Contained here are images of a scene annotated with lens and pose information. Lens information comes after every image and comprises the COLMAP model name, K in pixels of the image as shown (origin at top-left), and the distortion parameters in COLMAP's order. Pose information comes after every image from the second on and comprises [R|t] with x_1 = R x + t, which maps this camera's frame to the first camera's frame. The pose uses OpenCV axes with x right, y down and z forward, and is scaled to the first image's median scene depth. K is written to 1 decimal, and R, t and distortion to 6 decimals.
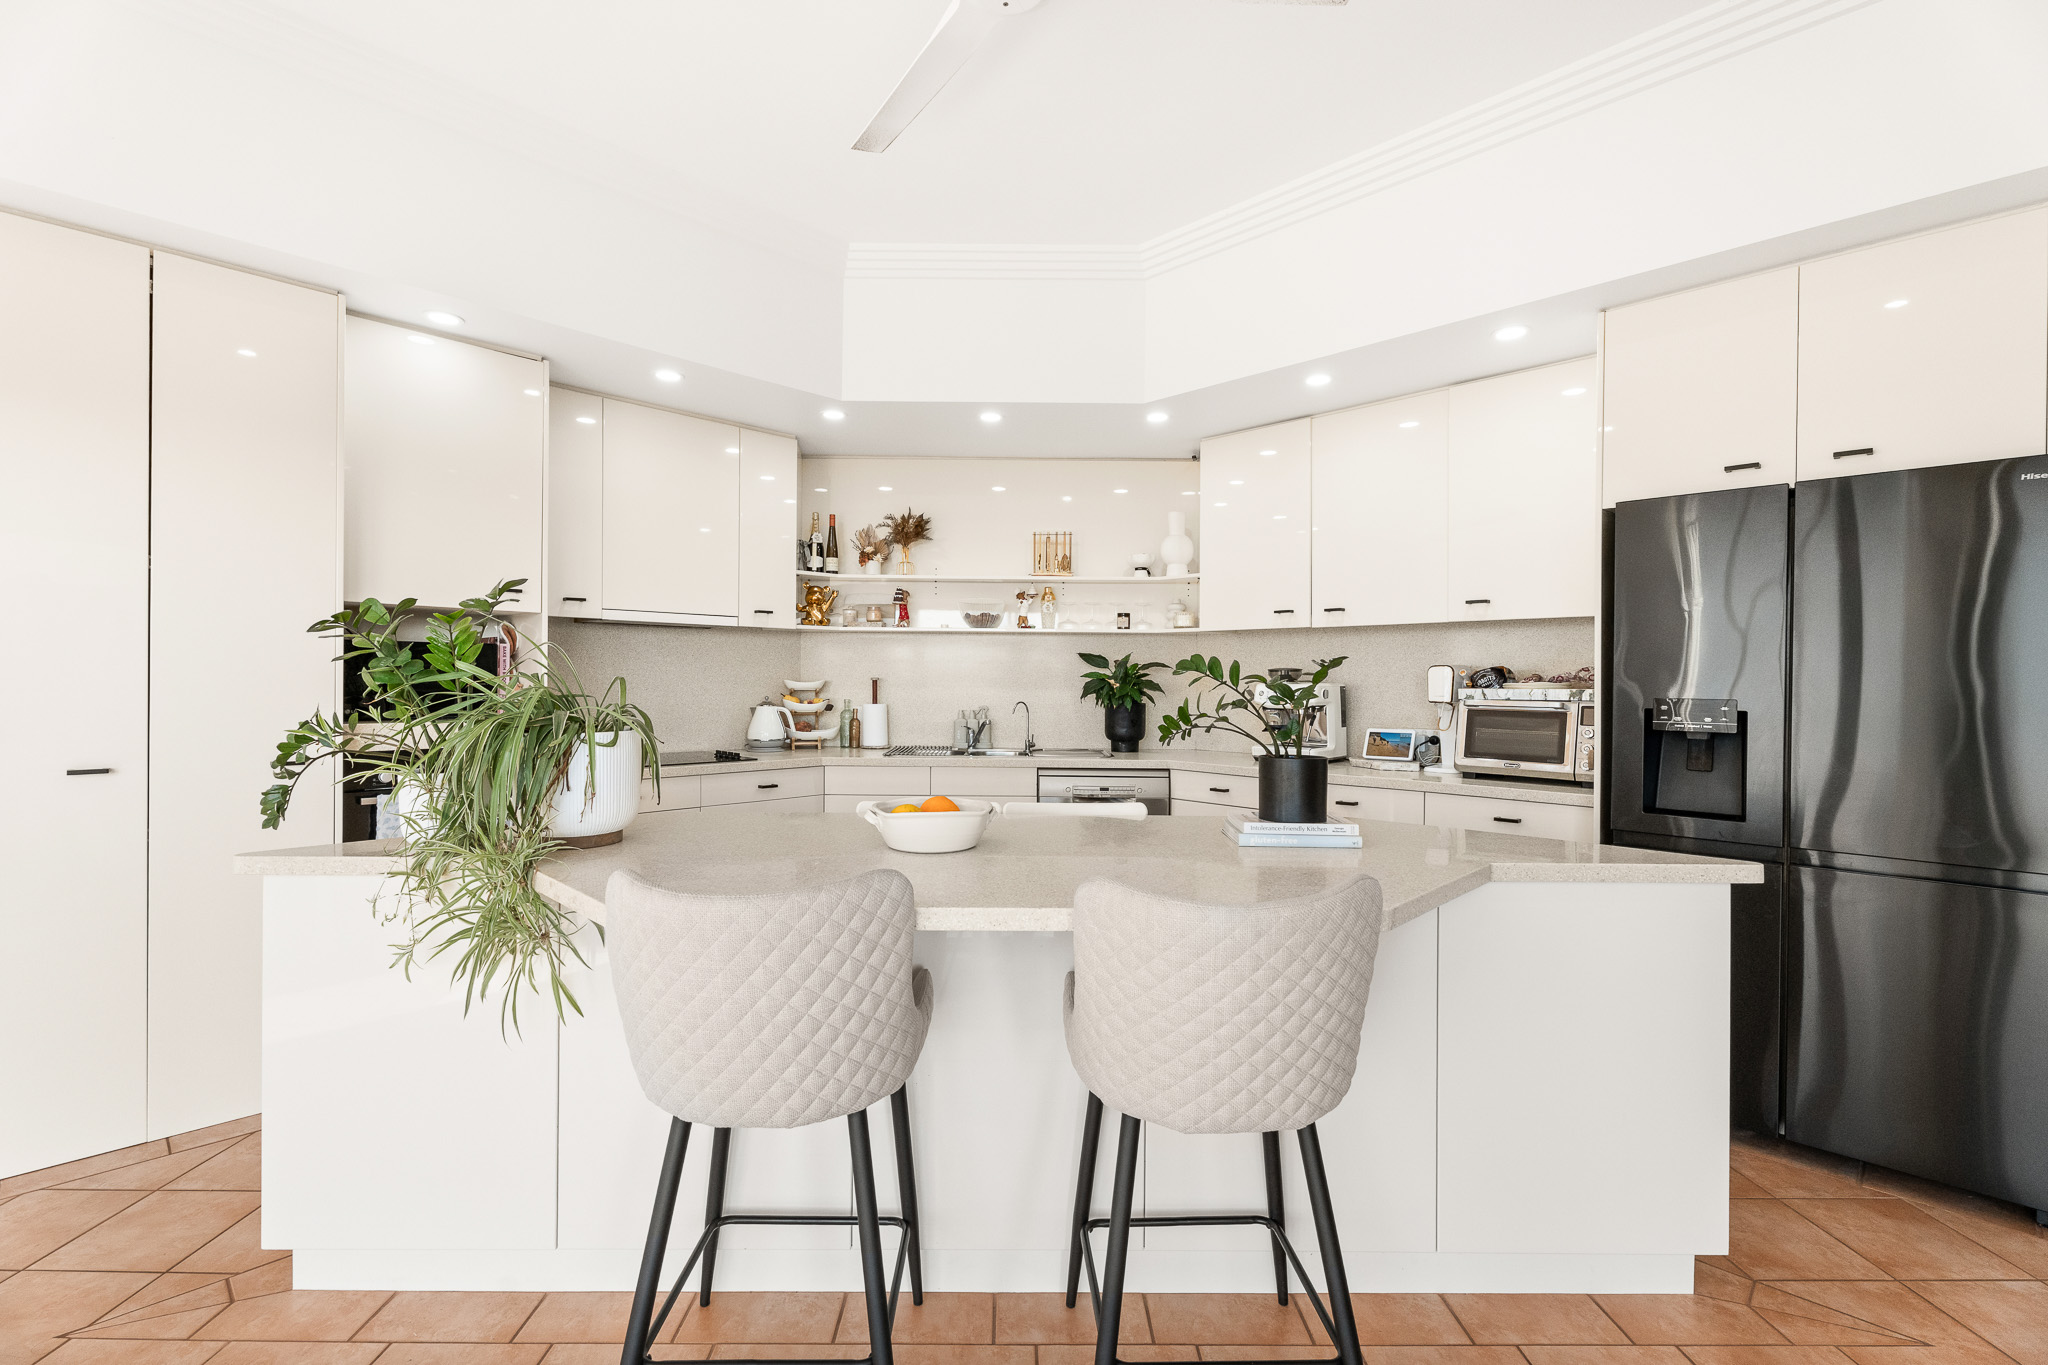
lens RADIAL K [[906.0, 0, 1024.4], [0, 906.0, 690.7], [0, 0, 1]] dist [0.002141, -0.000241]
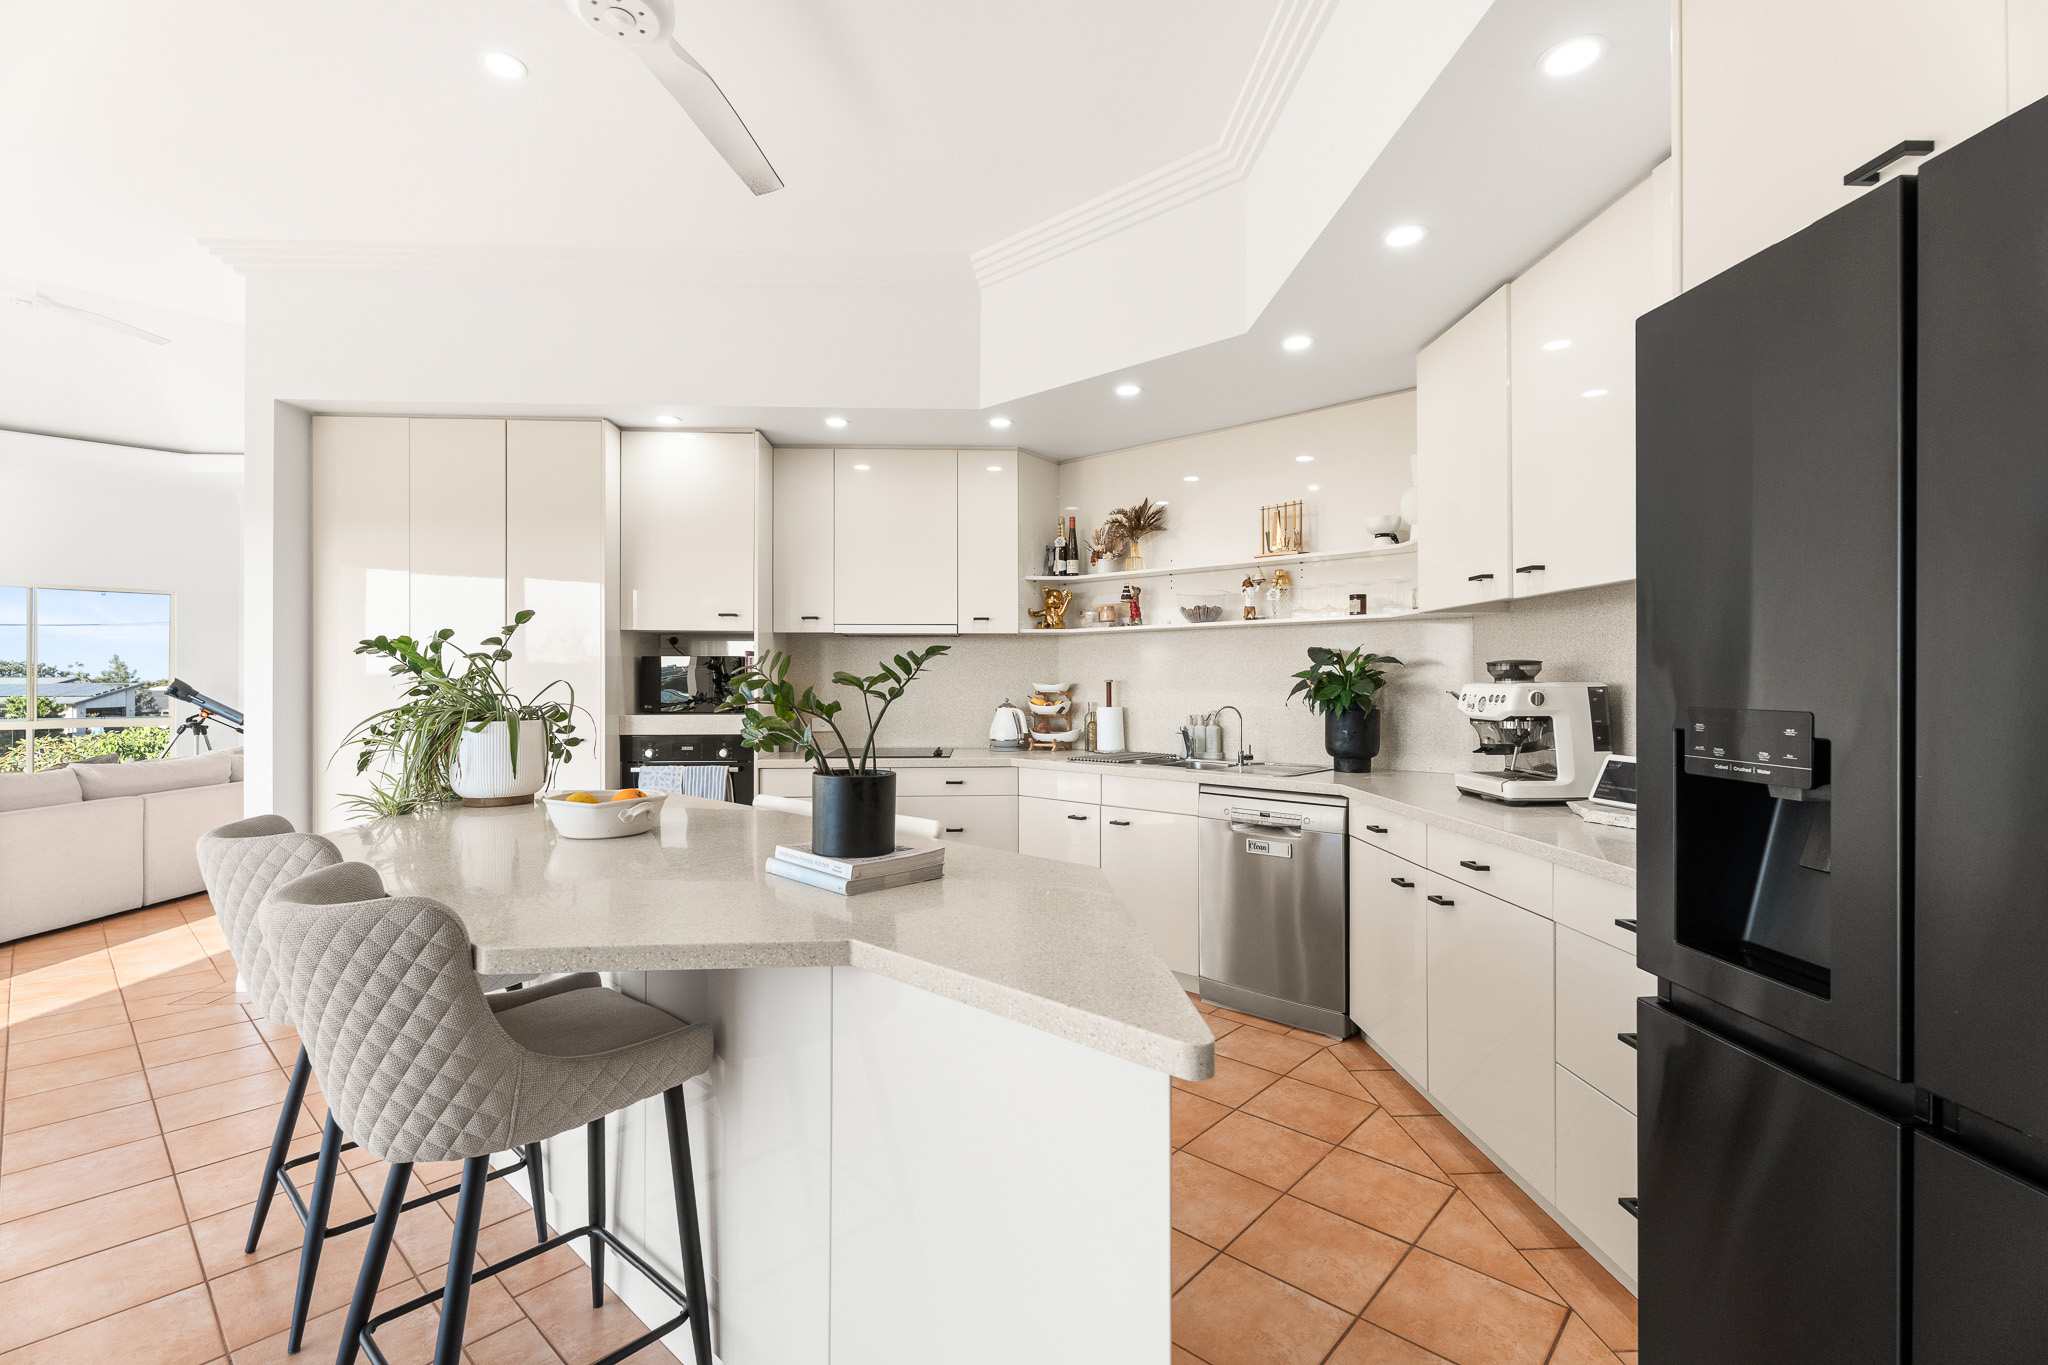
lens RADIAL K [[906.0, 0, 1017.1], [0, 906.0, 689.9], [0, 0, 1]] dist [0.002141, -0.000241]
pose [[0.737308, -0.001136, -0.675556, 0.419910], [-0.002929, 0.999984, -0.004878, 0.001273], [0.675550, 0.005575, 0.737293, 0.223736]]
